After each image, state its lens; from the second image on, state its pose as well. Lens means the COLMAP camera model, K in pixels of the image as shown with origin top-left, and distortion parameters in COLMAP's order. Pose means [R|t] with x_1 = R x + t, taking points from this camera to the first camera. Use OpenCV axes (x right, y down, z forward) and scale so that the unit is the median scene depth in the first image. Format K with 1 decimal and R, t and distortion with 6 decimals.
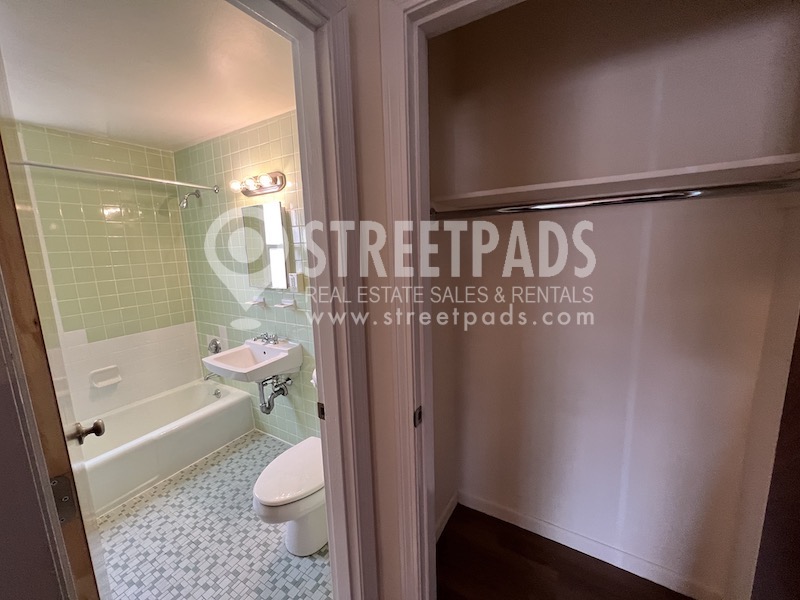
lens RADIAL K [[319.3, 0, 398.0], [0, 319.3, 299.0], [0, 0, 1]] dist [-0.004243, -0.000005]
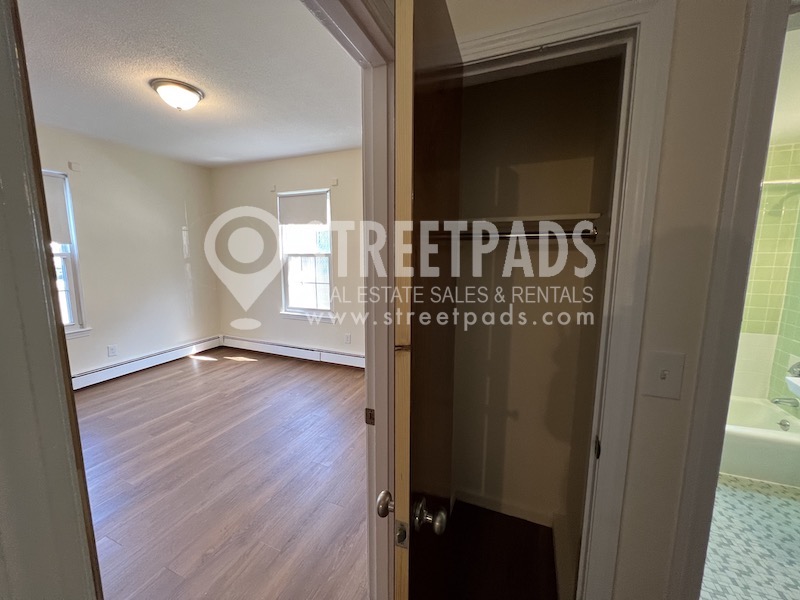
lens RADIAL K [[319.3, 0, 398.5], [0, 319.3, 299.2], [0, 0, 1]] dist [-0.004243, -0.000005]
pose [[0.152561, 0.171475, -0.973304, 0.045323], [-0.171763, 0.974446, 0.144753, 0.034682], [0.973254, 0.145094, 0.178115, -0.241089]]
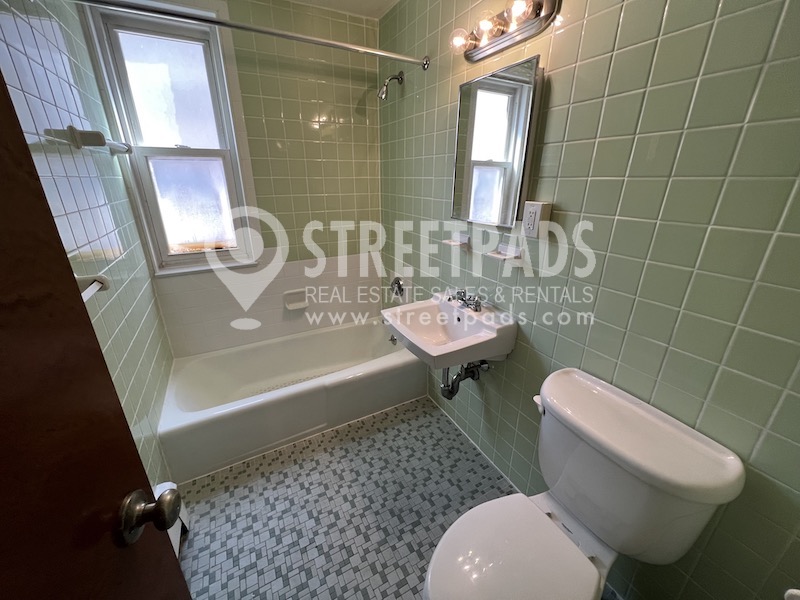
lens RADIAL K [[319.3, 0, 399.0], [0, 319.3, 298.2], [0, 0, 1]] dist [-0.004243, -0.000005]
pose [[0.857243, 0.215304, -0.467738, -0.222370], [-0.114429, 0.965326, 0.234631, -0.021361], [0.502037, -0.147613, 0.852156, 0.366386]]
